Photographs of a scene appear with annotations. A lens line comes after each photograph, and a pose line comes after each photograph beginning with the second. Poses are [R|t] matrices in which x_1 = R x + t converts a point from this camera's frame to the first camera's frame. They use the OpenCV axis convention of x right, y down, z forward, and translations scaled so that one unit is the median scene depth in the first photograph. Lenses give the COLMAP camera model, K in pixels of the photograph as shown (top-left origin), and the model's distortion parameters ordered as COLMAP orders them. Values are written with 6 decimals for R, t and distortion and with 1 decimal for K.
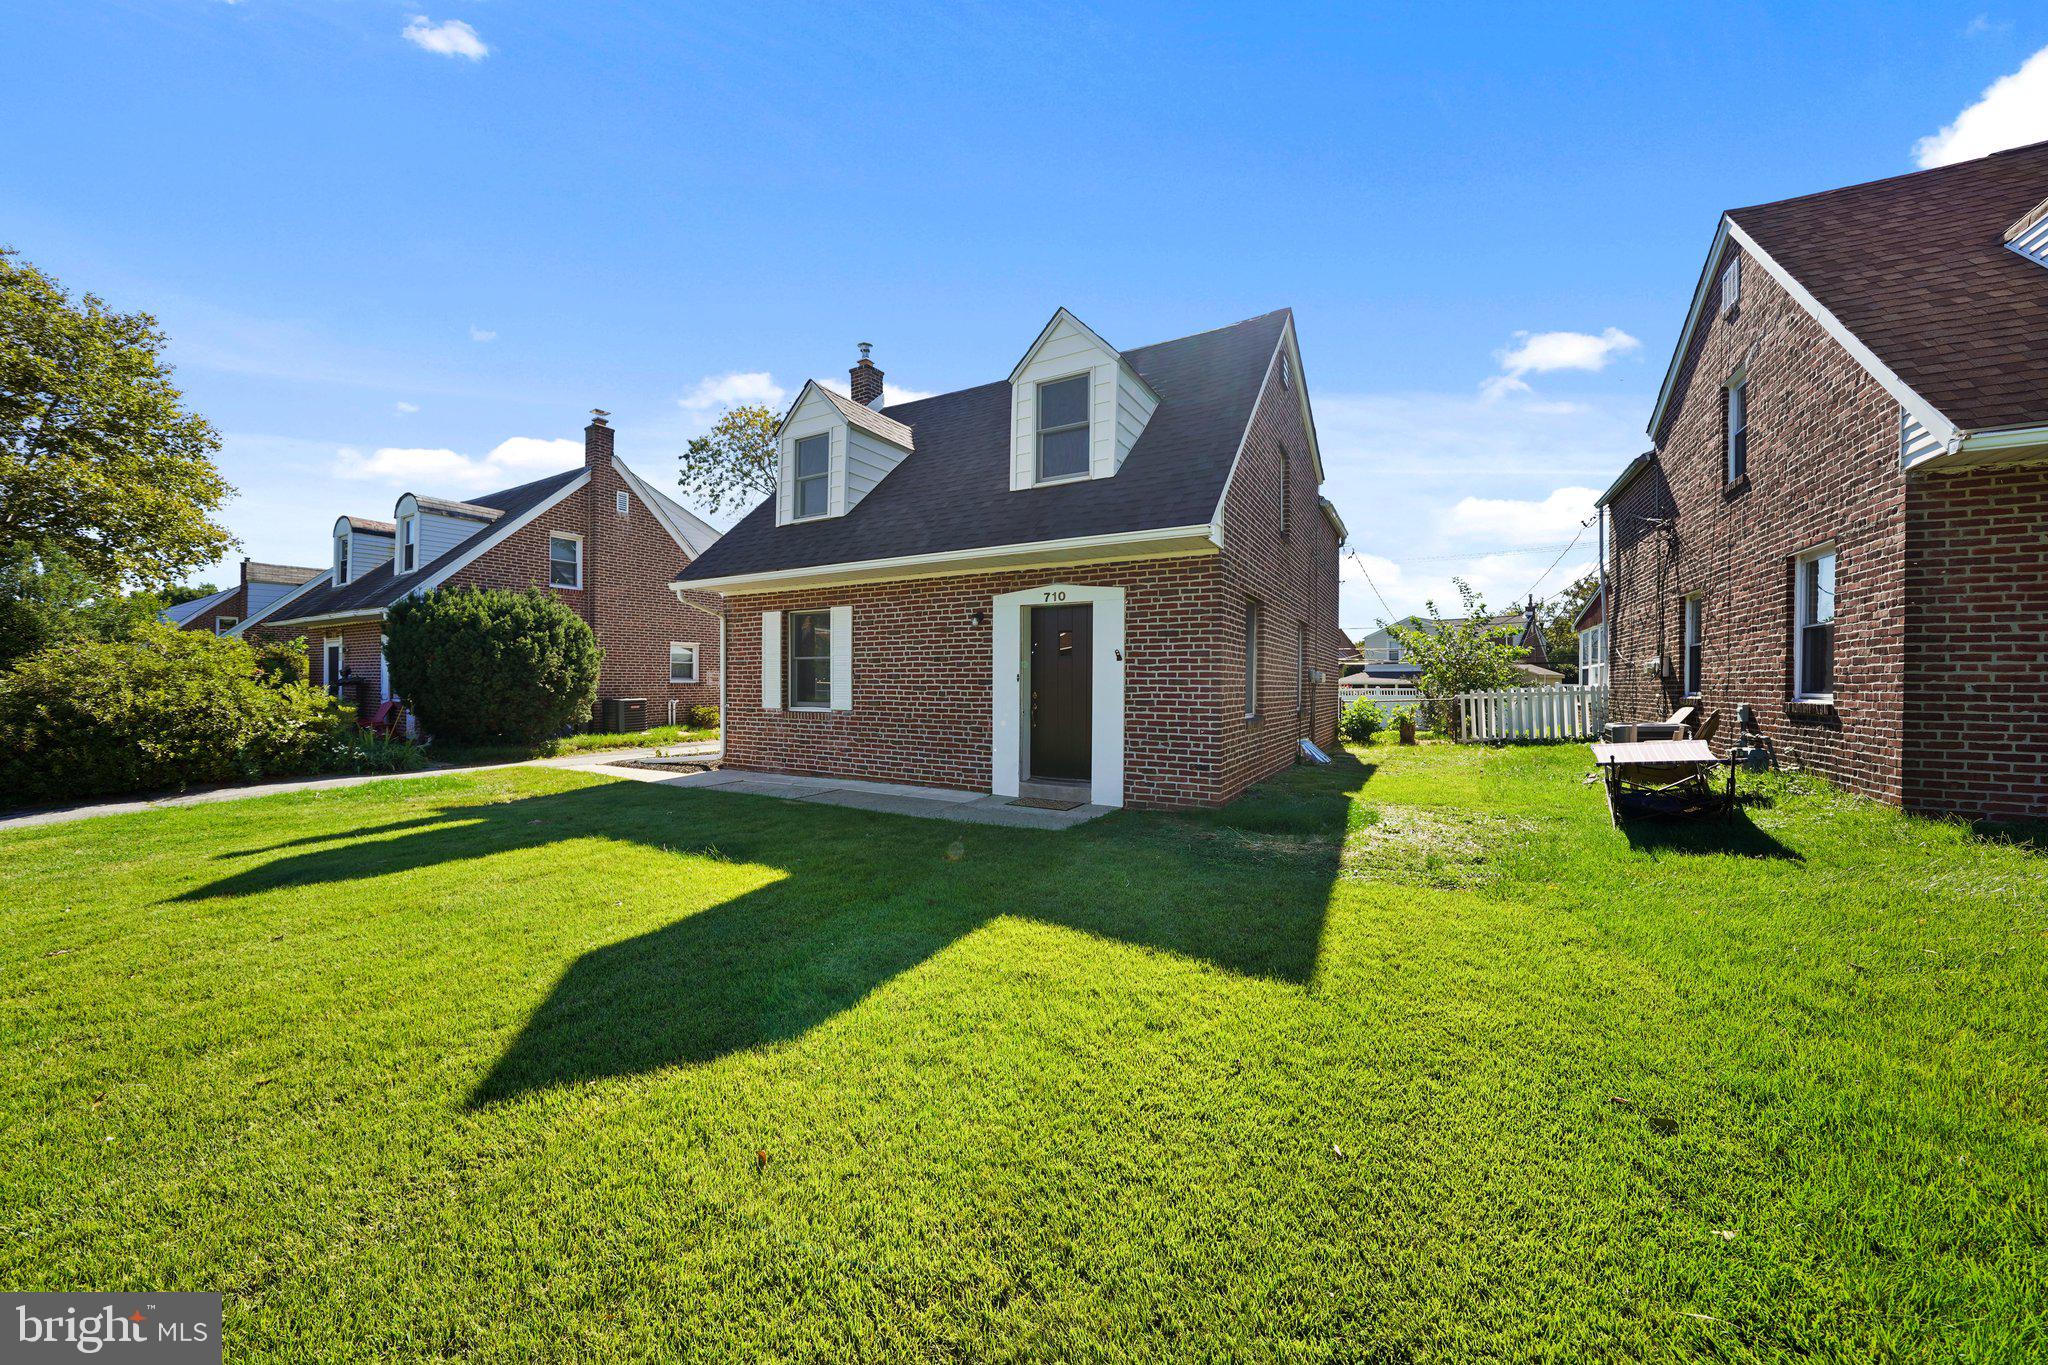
lens RADIAL K [[733.9, 0, 1015.5], [0, 733.9, 687.5], [0, 0, 1]] dist [-0.014387, 0.000069]
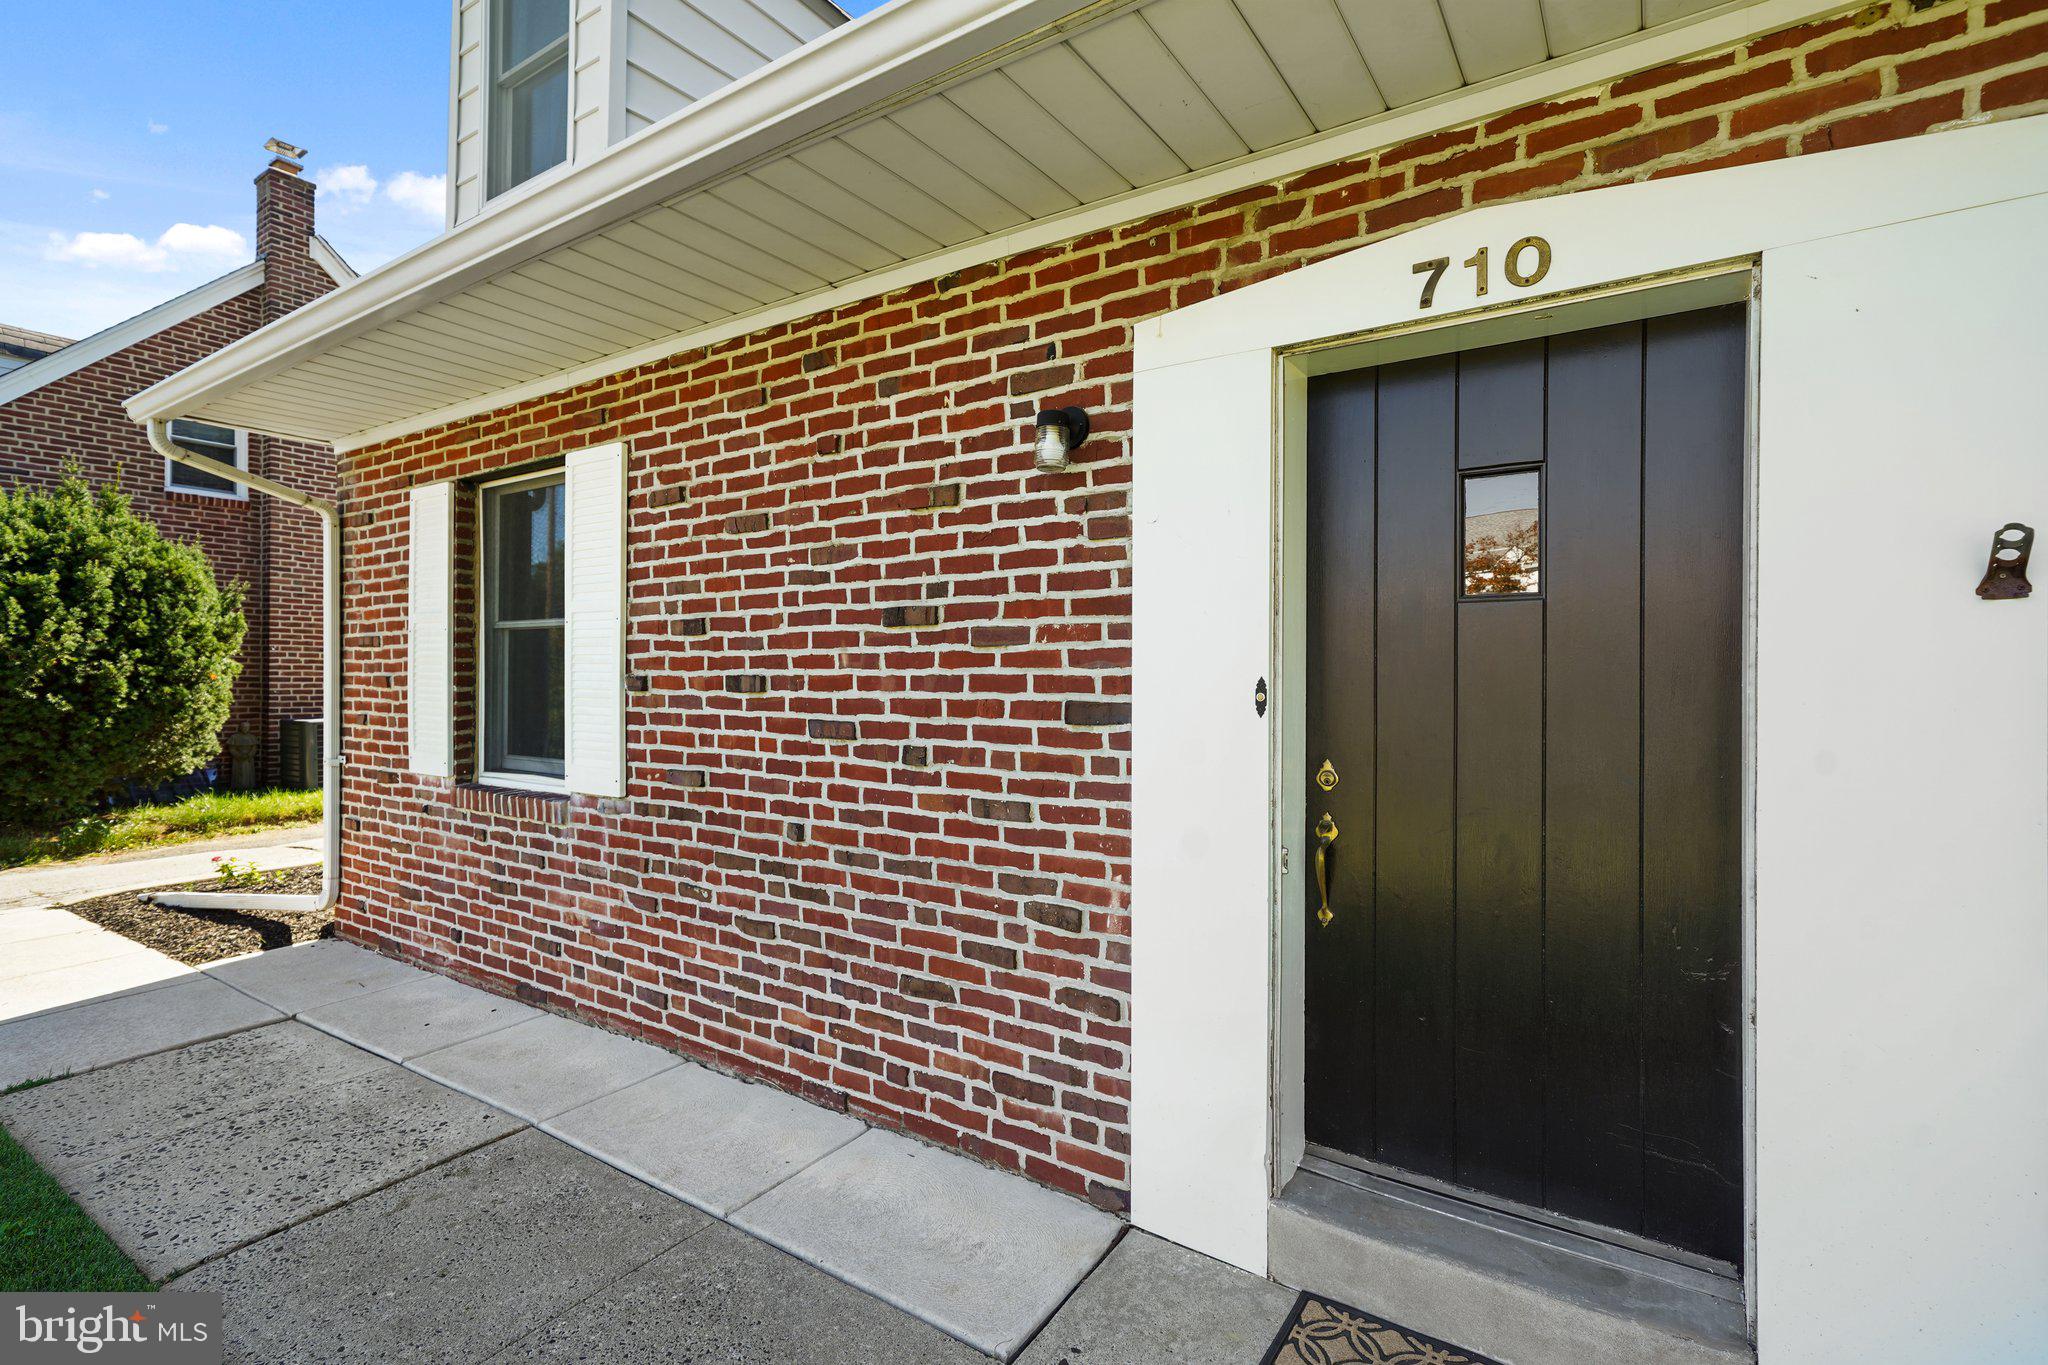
lens RADIAL K [[957.7, 0, 1011.3], [0, 957.7, 674.0], [0, 0, 1]] dist [0.014251, -0.000257]
pose [[0.997743, -0.001013, -0.067134, -0.046659], [0.000526, 0.999973, -0.007263, -0.017030], [0.067139, 0.007212, 0.997718, 0.688920]]
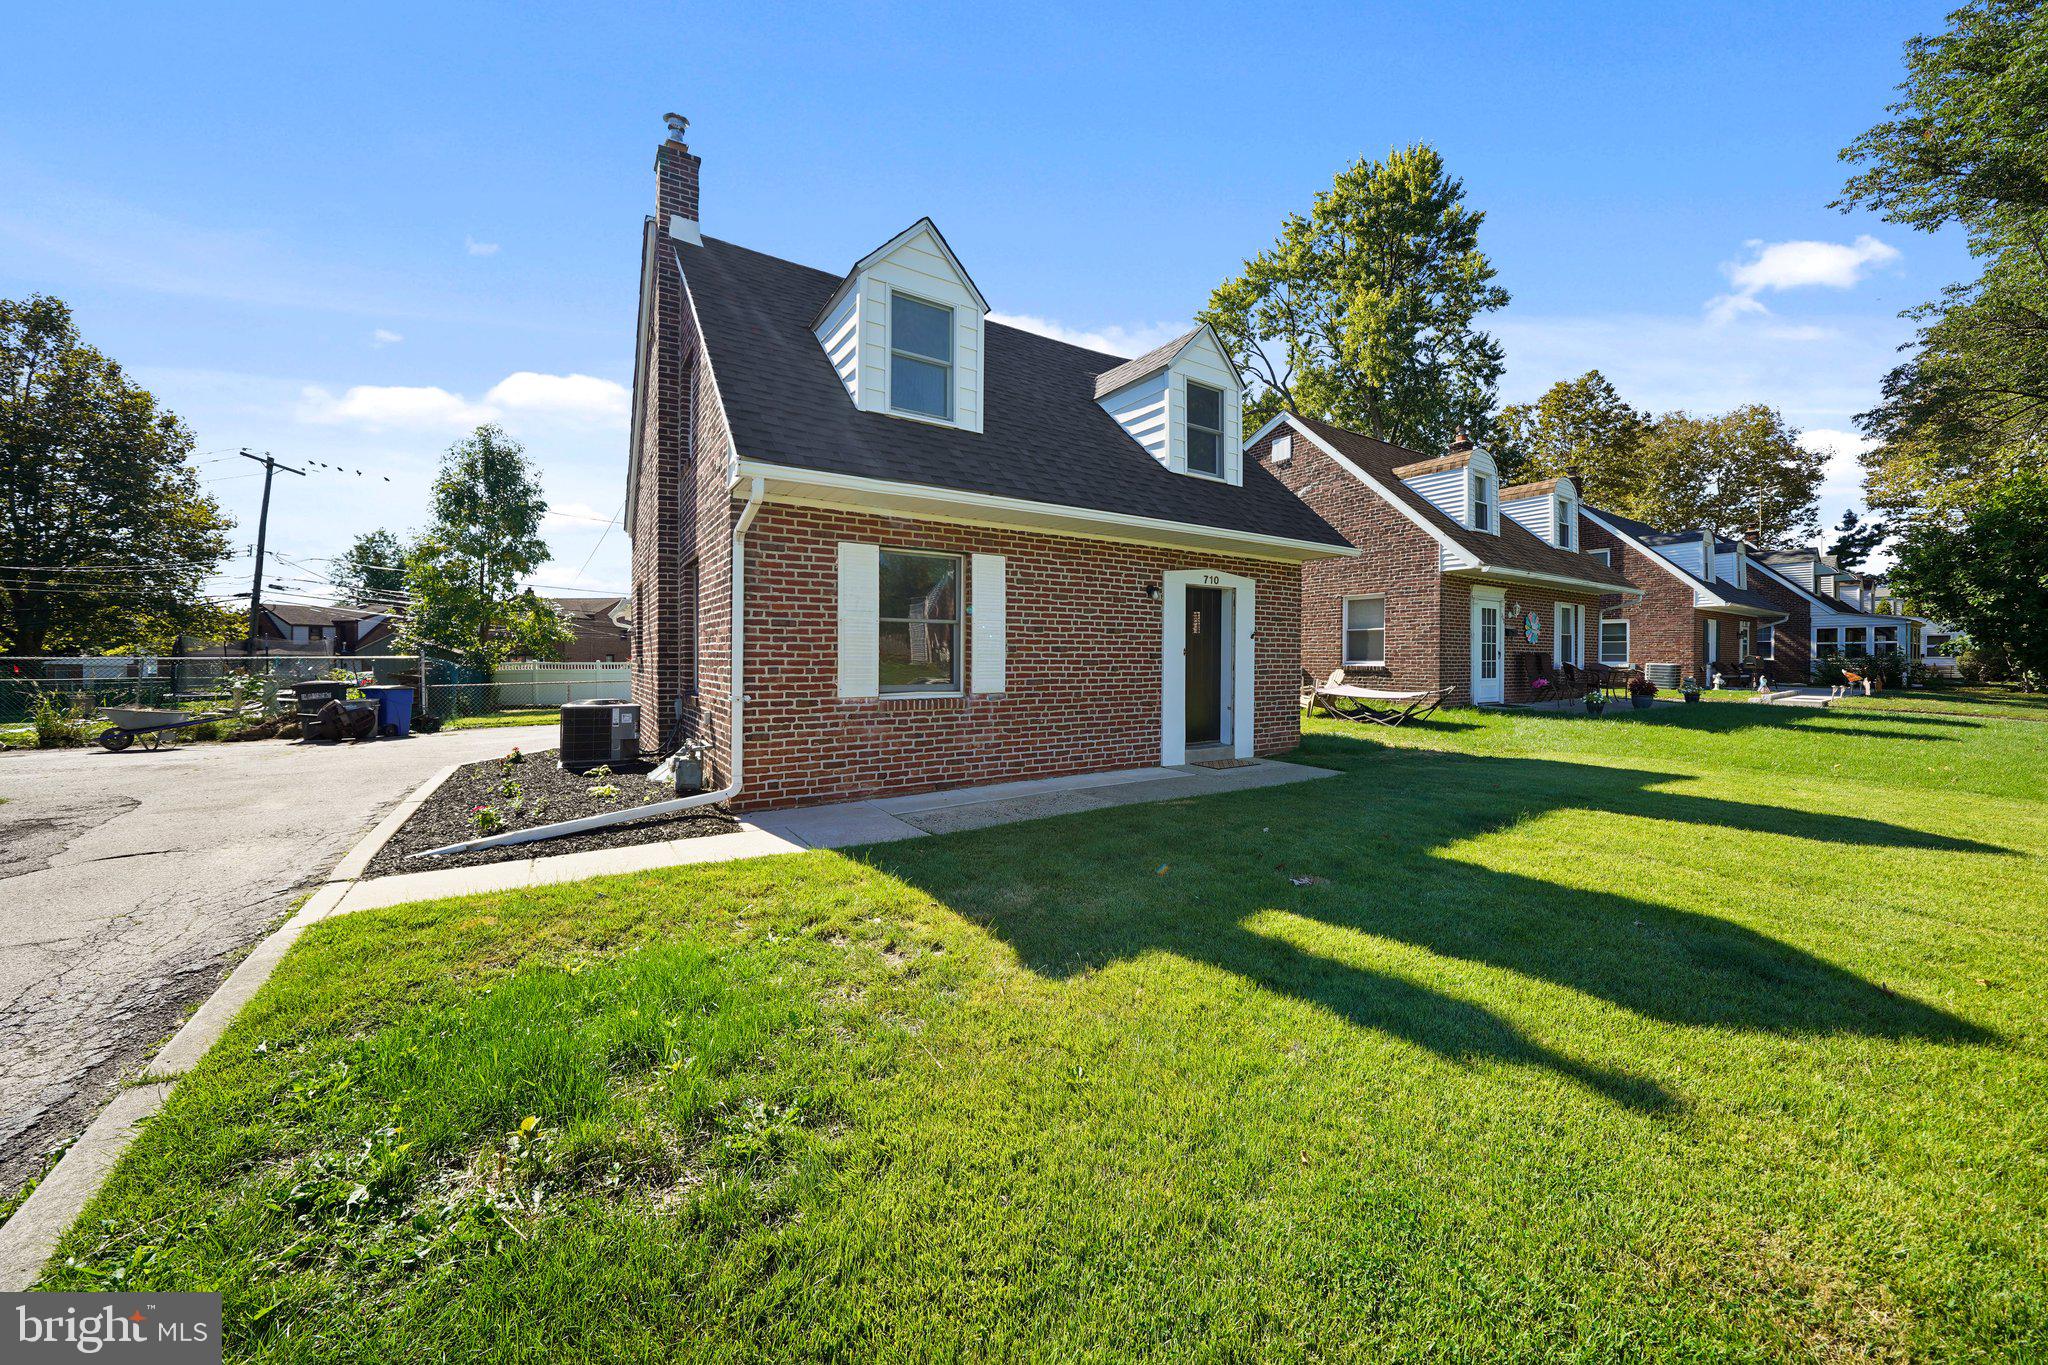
lens RADIAL K [[728.1, 0, 1028.9], [0, 728.1, 663.7], [0, 0, 1]] dist [-0.000988, -0.000032]
pose [[0.435248, -0.010414, 0.900250, -0.989682], [0.004123, 0.999946, 0.009574, -0.006861], [-0.900301, -0.000456, 0.435268, 0.708516]]
